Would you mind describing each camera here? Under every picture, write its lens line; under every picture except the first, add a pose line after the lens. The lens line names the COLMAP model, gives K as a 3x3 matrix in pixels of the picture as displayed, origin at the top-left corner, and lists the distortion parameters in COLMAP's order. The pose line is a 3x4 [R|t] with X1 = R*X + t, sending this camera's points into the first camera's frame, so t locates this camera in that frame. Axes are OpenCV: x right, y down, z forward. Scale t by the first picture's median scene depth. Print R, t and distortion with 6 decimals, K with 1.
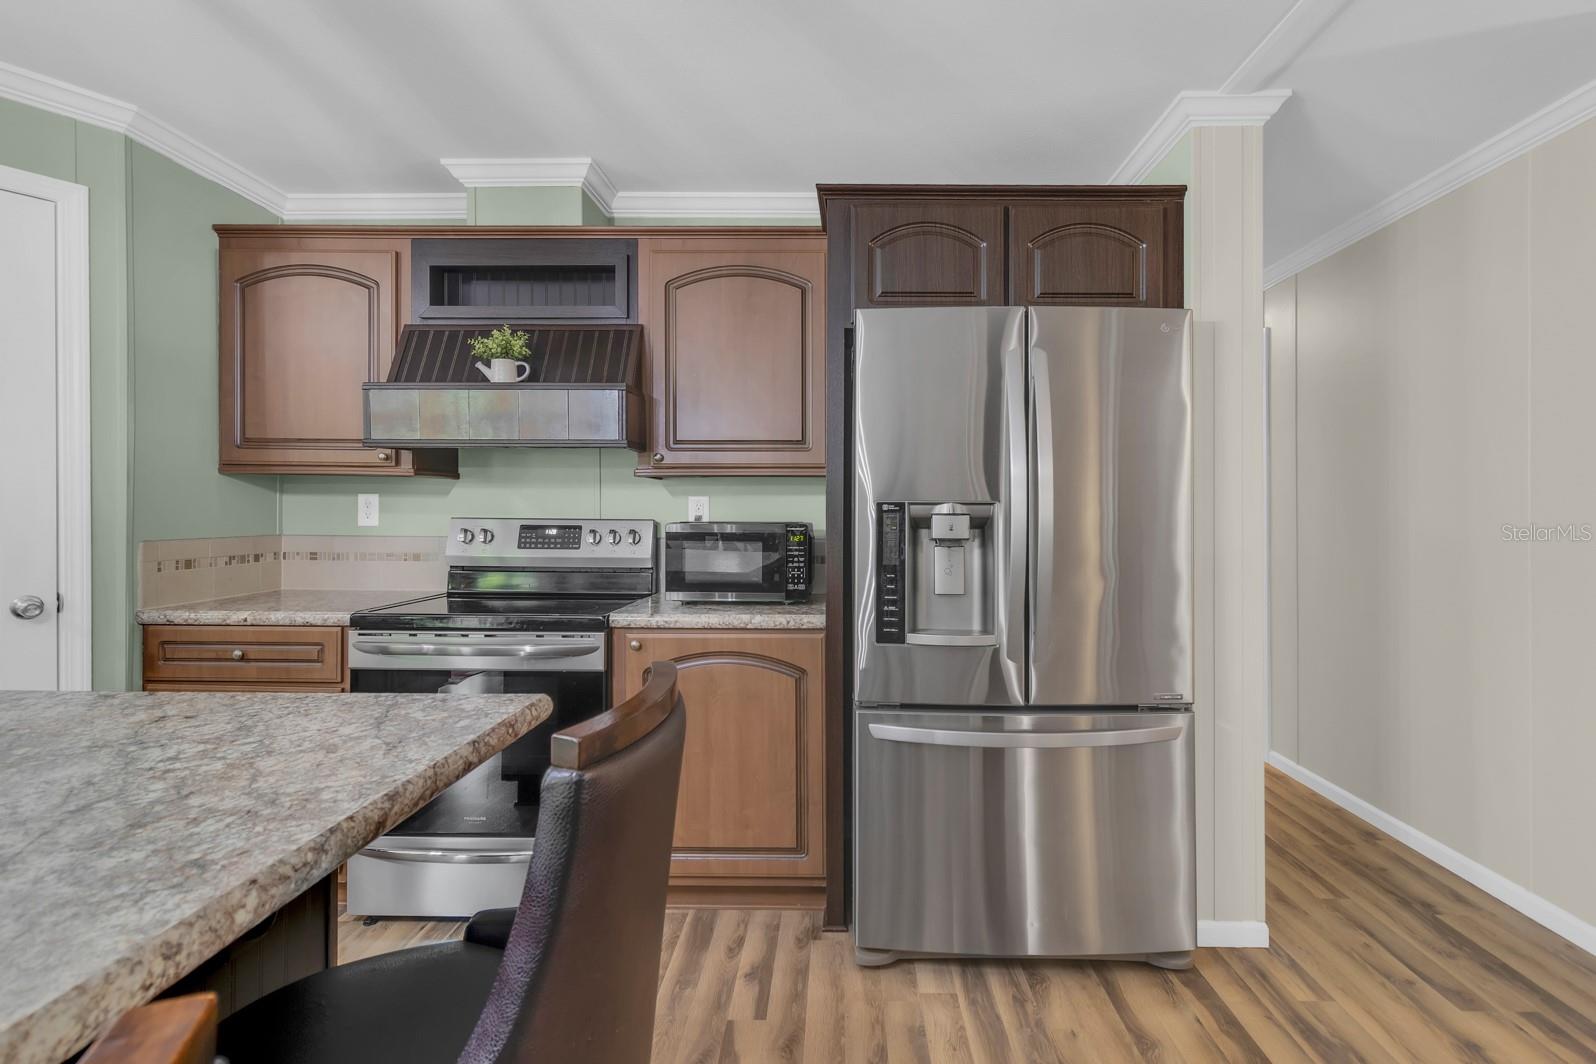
lens RADIAL K [[784.7, 0, 830.5], [0, 784.7, 514.5], [0, 0, 1]] dist [-0.002719, -0.000245]
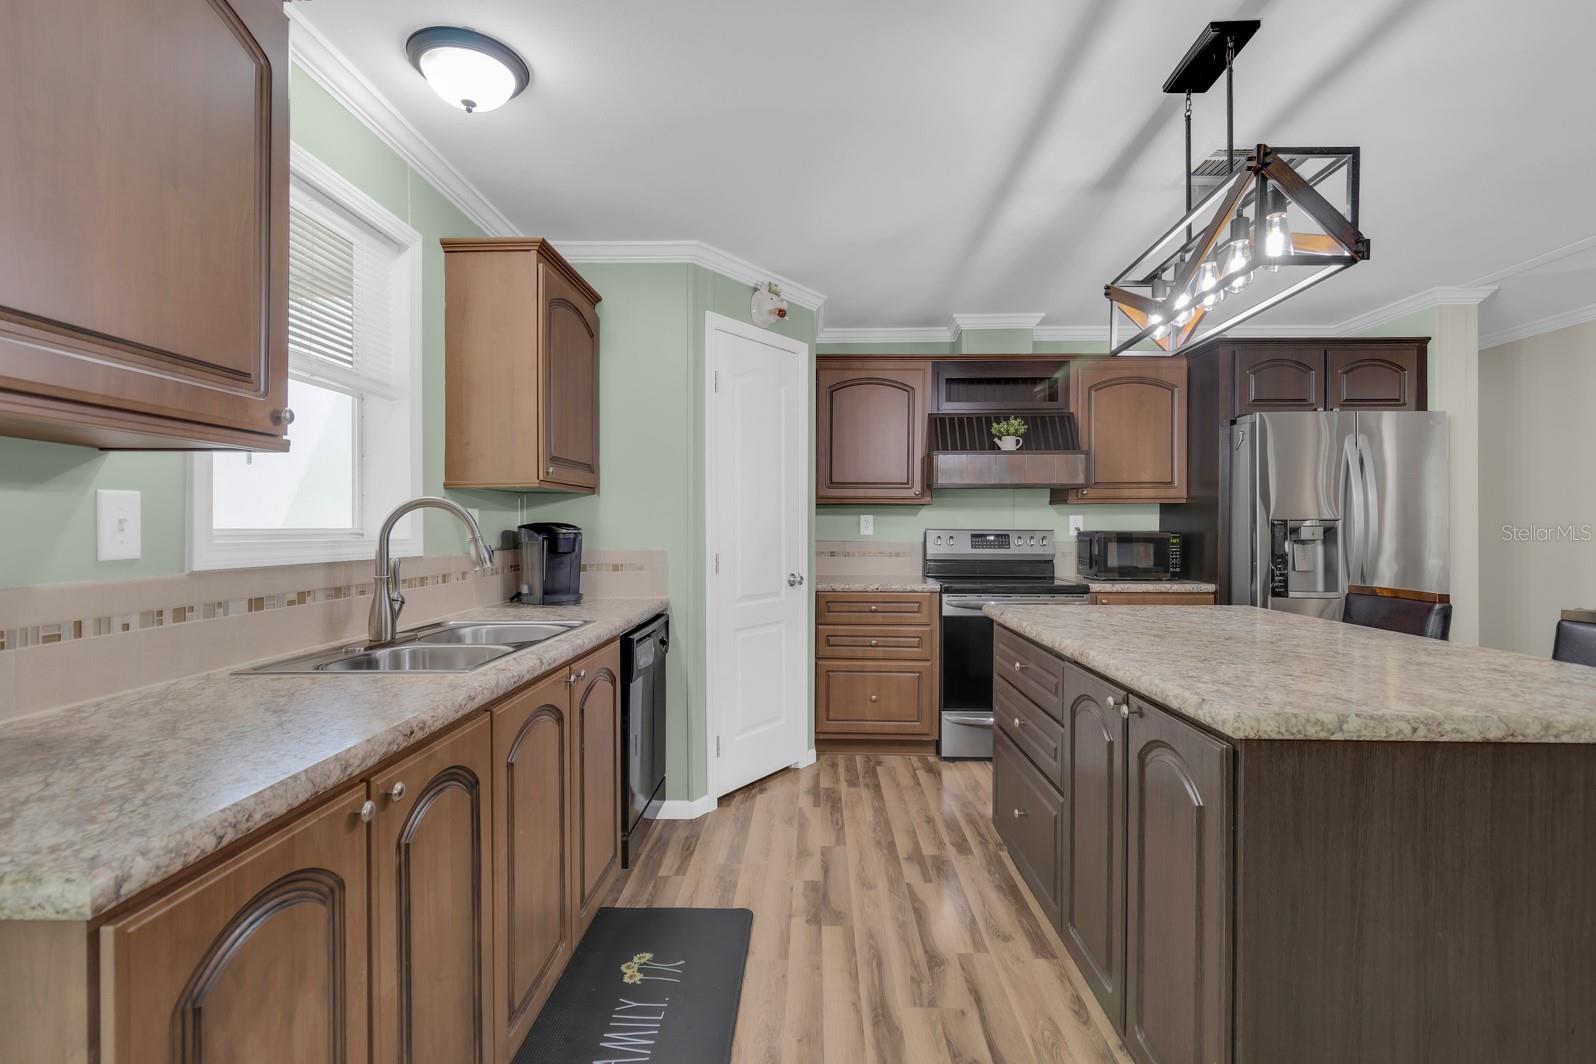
lens RADIAL K [[742.0, 0, 802.9], [0, 742.0, 527.1], [0, 0, 1]] dist [0.001453, 0.000717]
pose [[0.999917, -0.004340, -0.012146, -0.863721], [0.004352, 0.999990, 0.000918, -0.003945], [0.012142, -0.000971, 0.999926, -0.627305]]
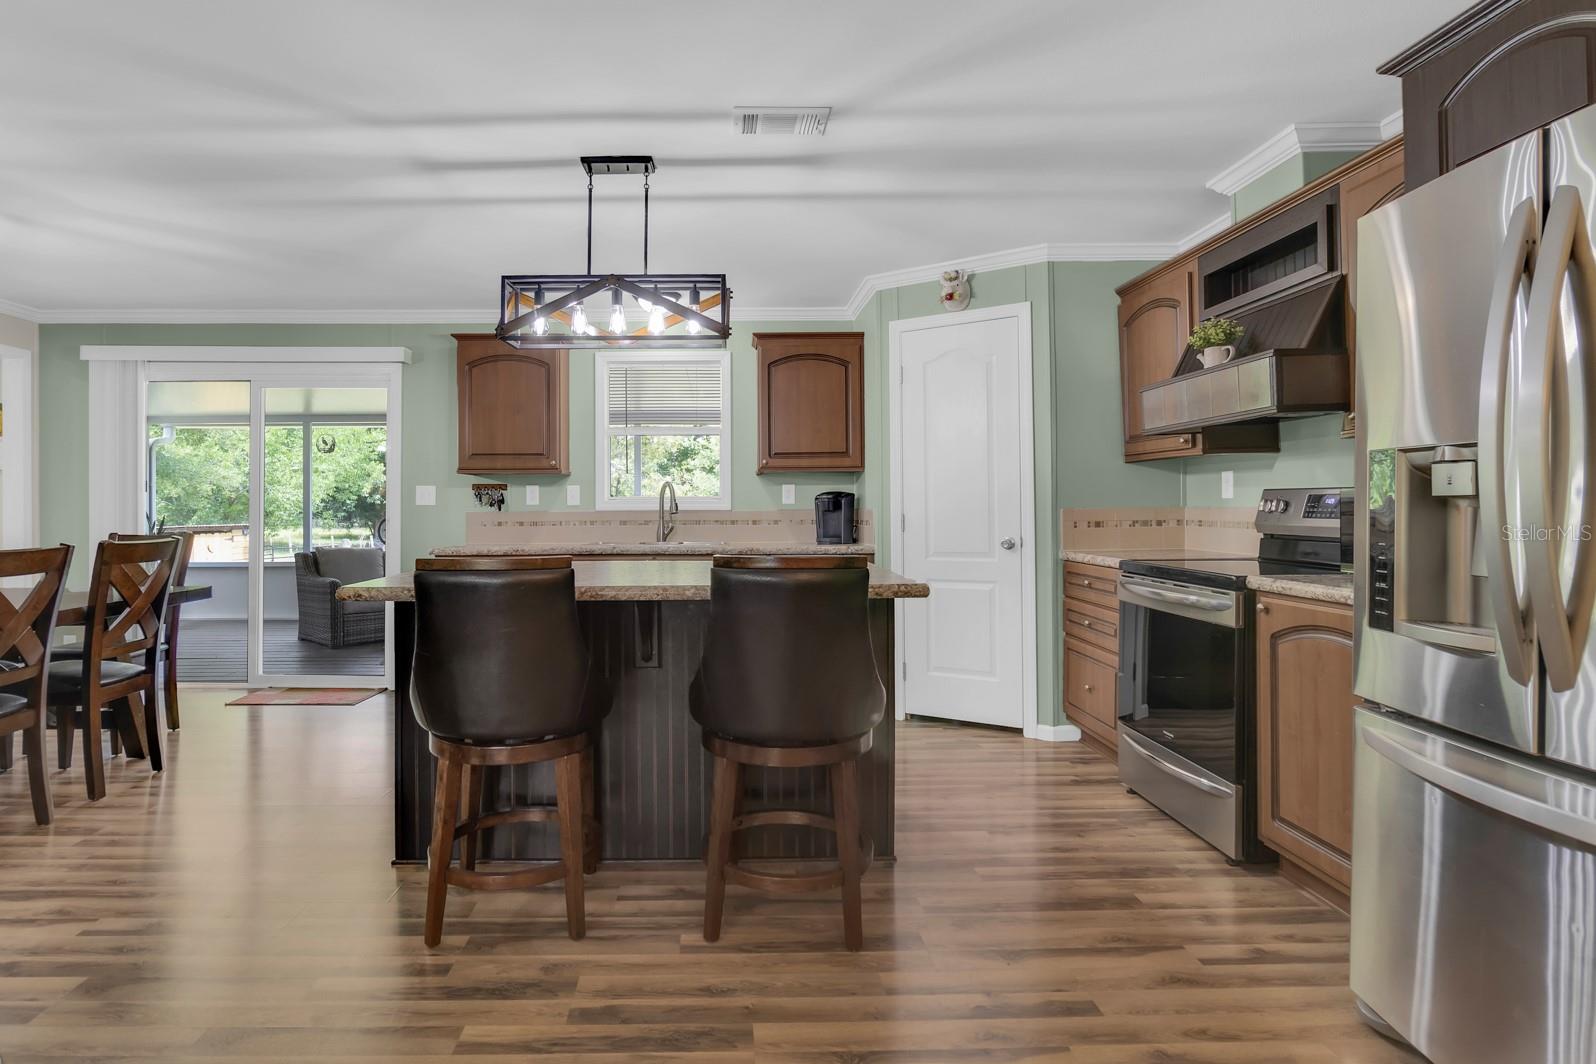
lens RADIAL K [[815.2, 0, 743.5], [0, 815.2, 506.7], [0, 0, 1]] dist [0.002114, 0.000131]
pose [[0.031695, -0.005118, -0.999484, 0.757188], [0.006412, 0.999967, -0.004917, 0.035022], [0.999477, -0.006253, 0.031726, 0.286459]]
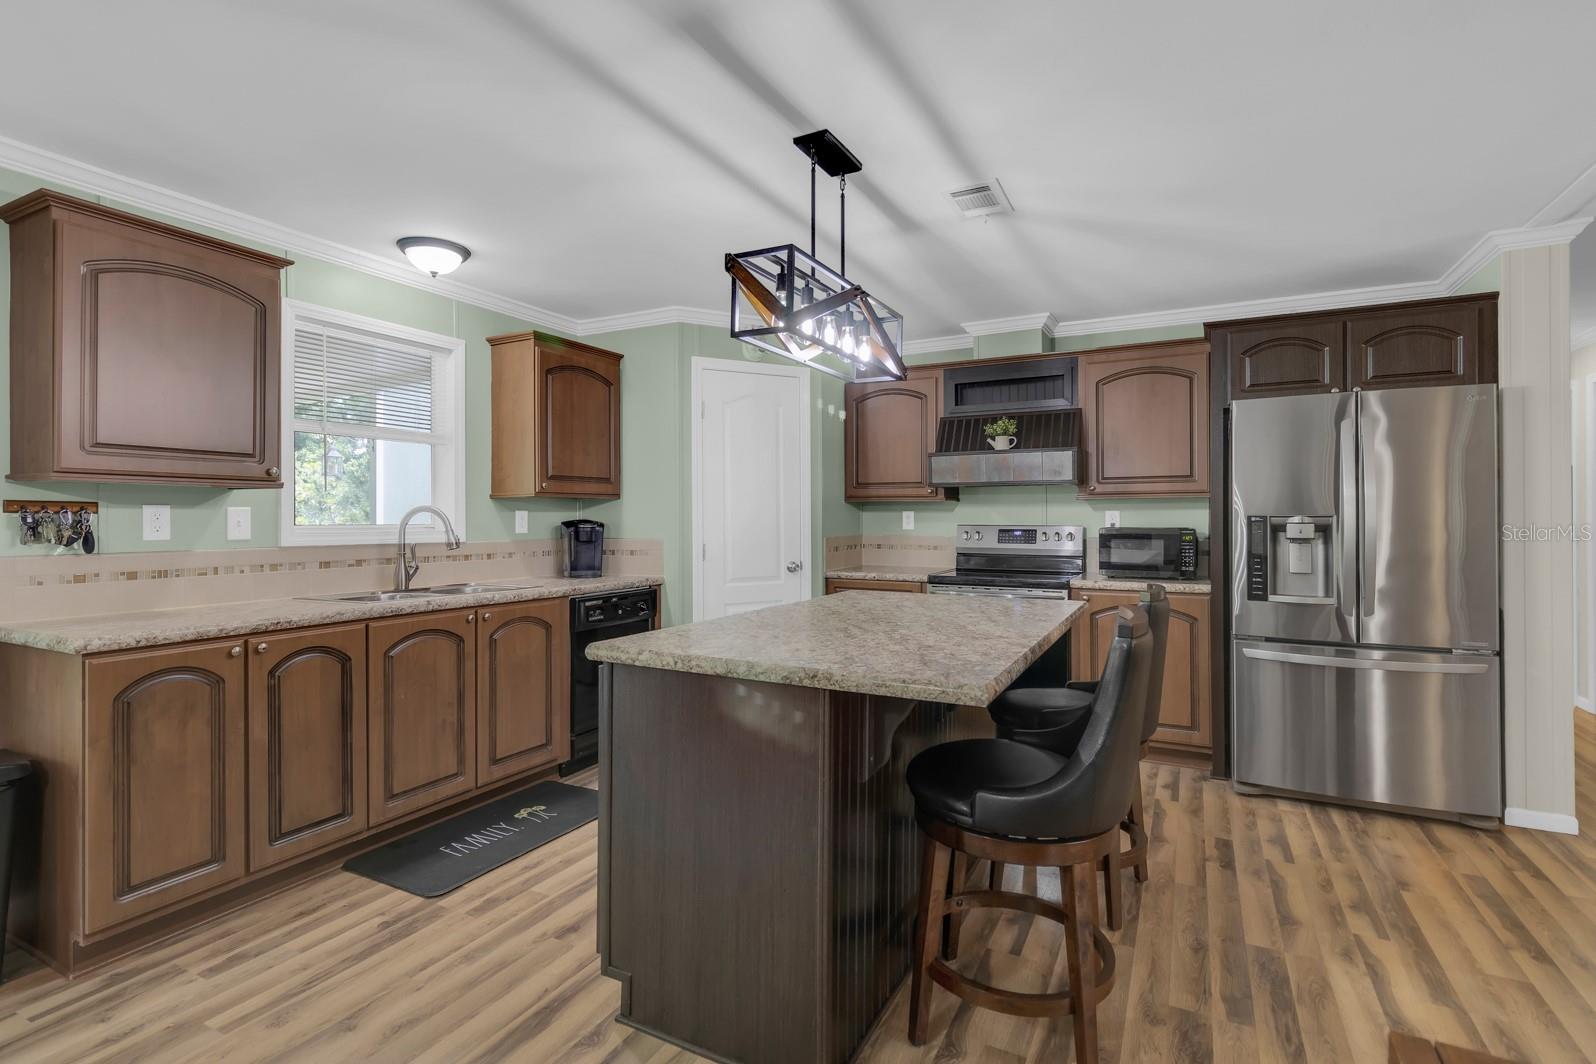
lens RADIAL K [[749.4, 0, 800.9], [0, 749.4, 517.0], [0, 0, 1]] dist [0.001502, 0.001100]
pose [[0.890739, -0.005321, -0.454483, -0.053508], [0.003953, 0.999984, -0.003961, -0.009399], [0.454497, 0.001731, 0.890747, -0.735129]]
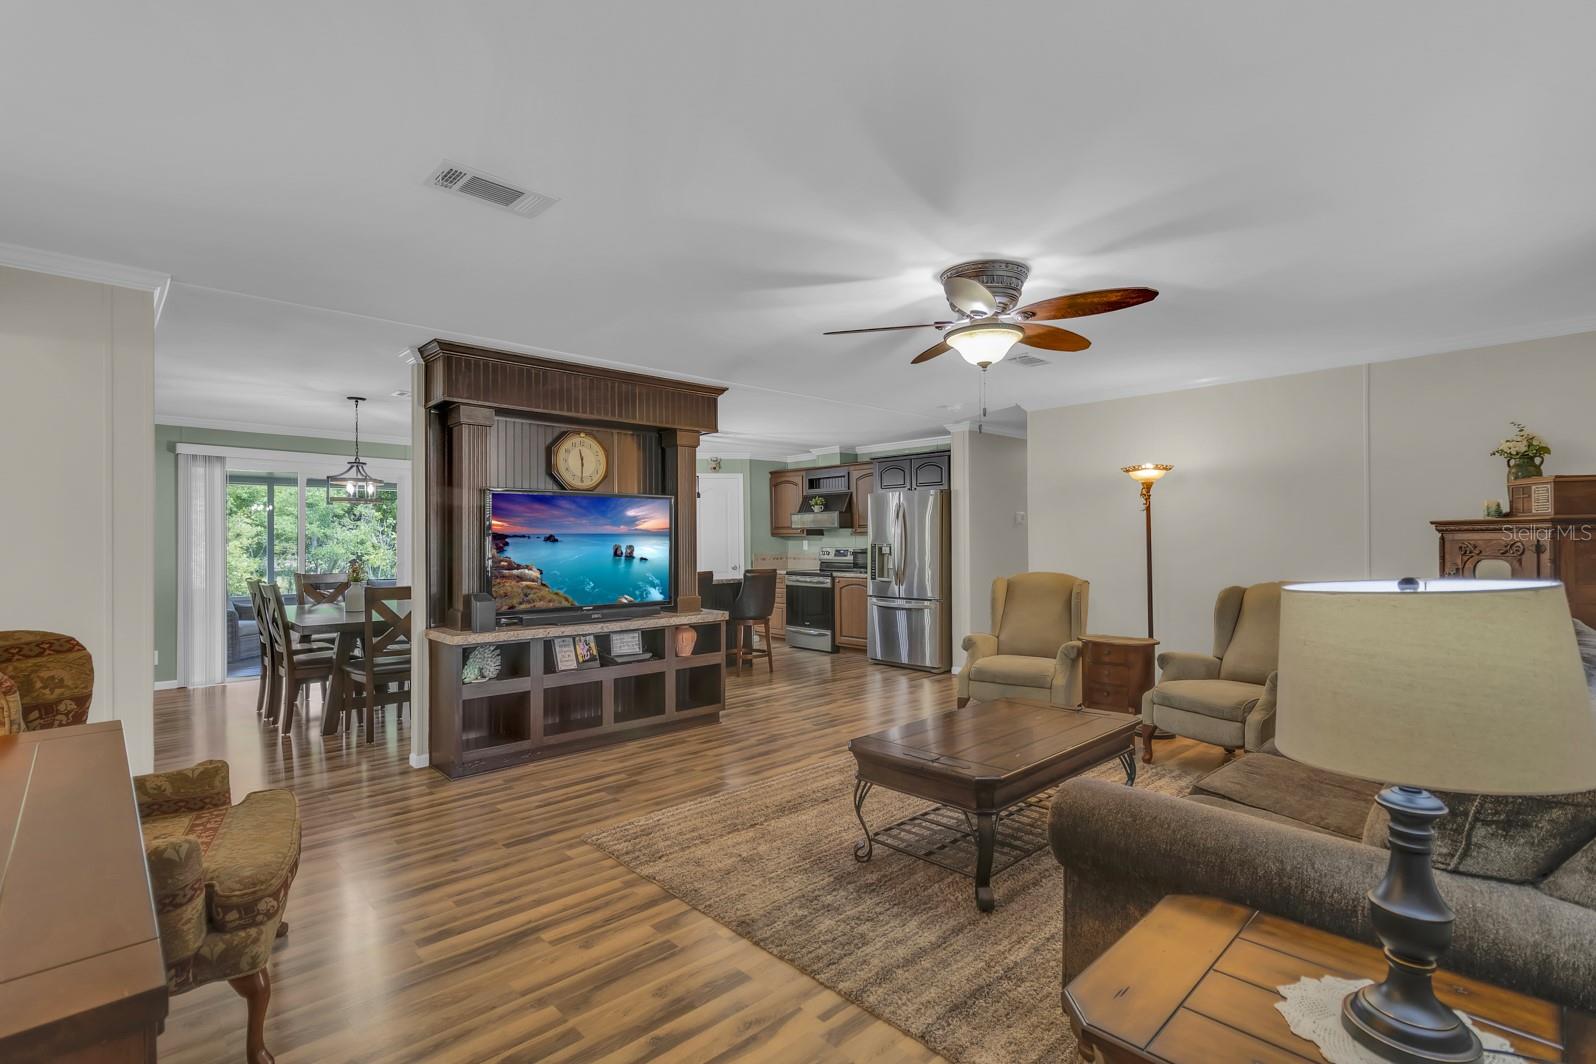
lens RADIAL K [[745.7, 0, 796.6], [0, 745.7, 545.4], [0, 0, 1]] dist [0.001809, 0.000405]
pose [[0.690059, -0.004656, -0.723738, 2.140540], [0.008101, 0.999966, 0.001291, -0.011995], [0.723708, -0.006754, 0.690073, -1.568198]]
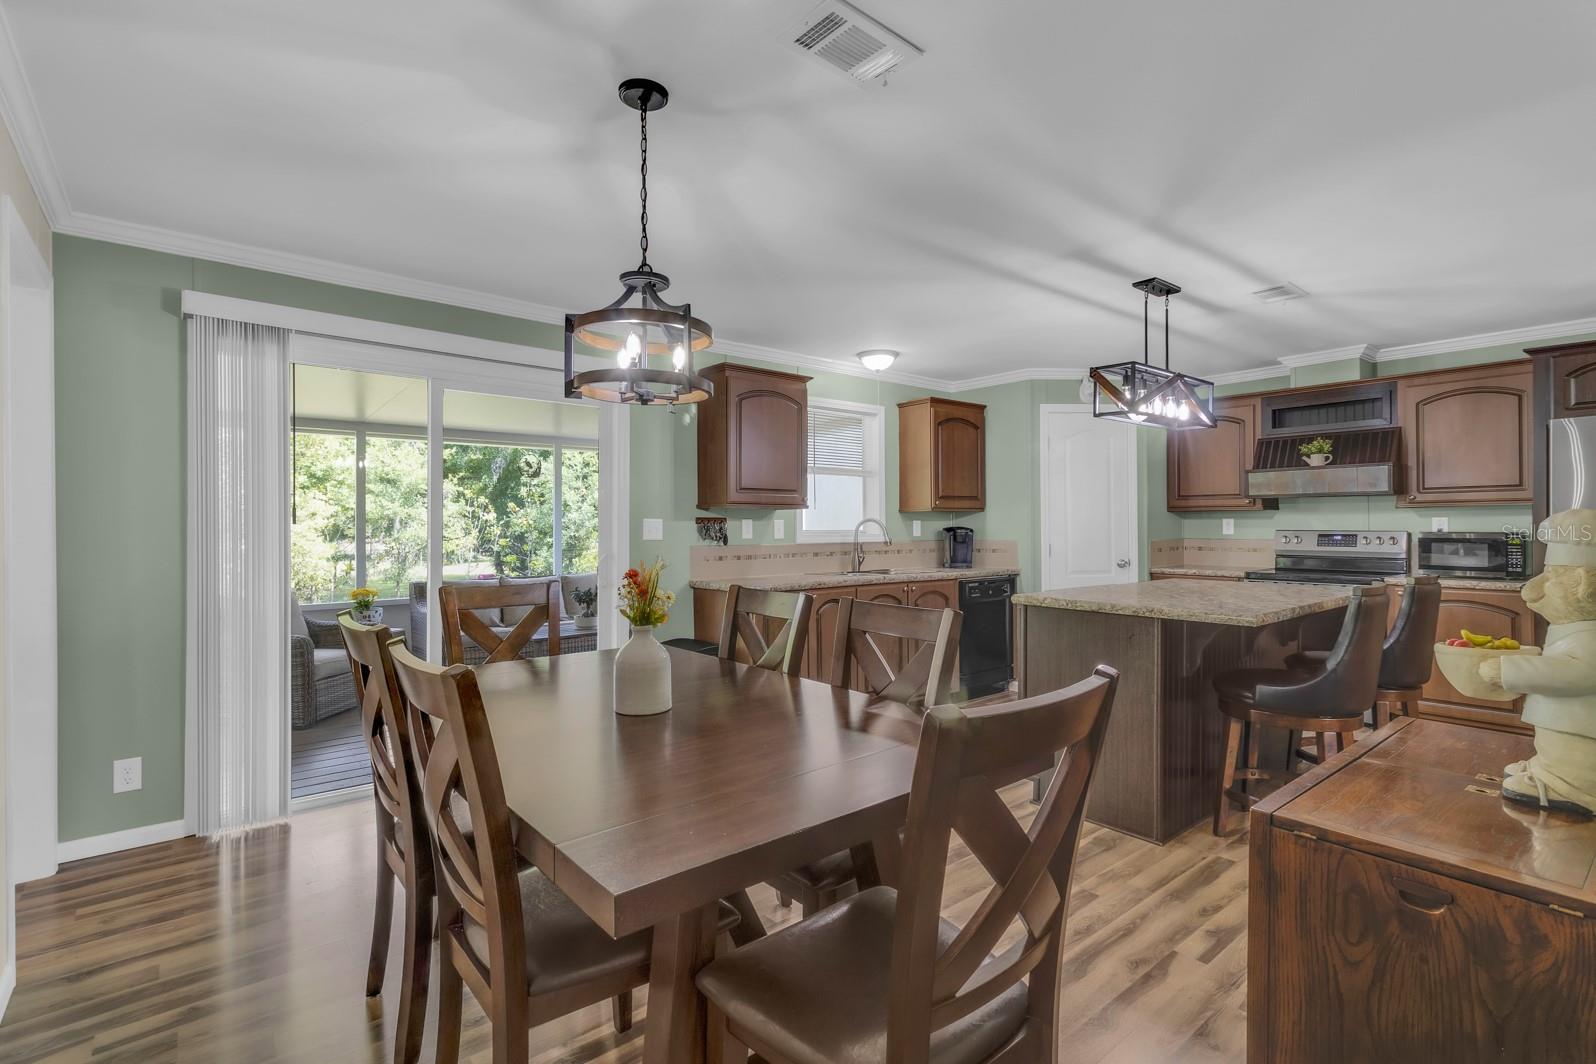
lens RADIAL K [[742.0, 0, 802.9], [0, 742.0, 527.1], [0, 0, 1]] dist [0.001453, 0.000717]
pose [[0.646933, -0.005613, -0.762526, 0.203825], [0.006378, 0.999978, -0.001950, -0.009156], [0.762520, -0.003602, 0.646954, -1.340149]]
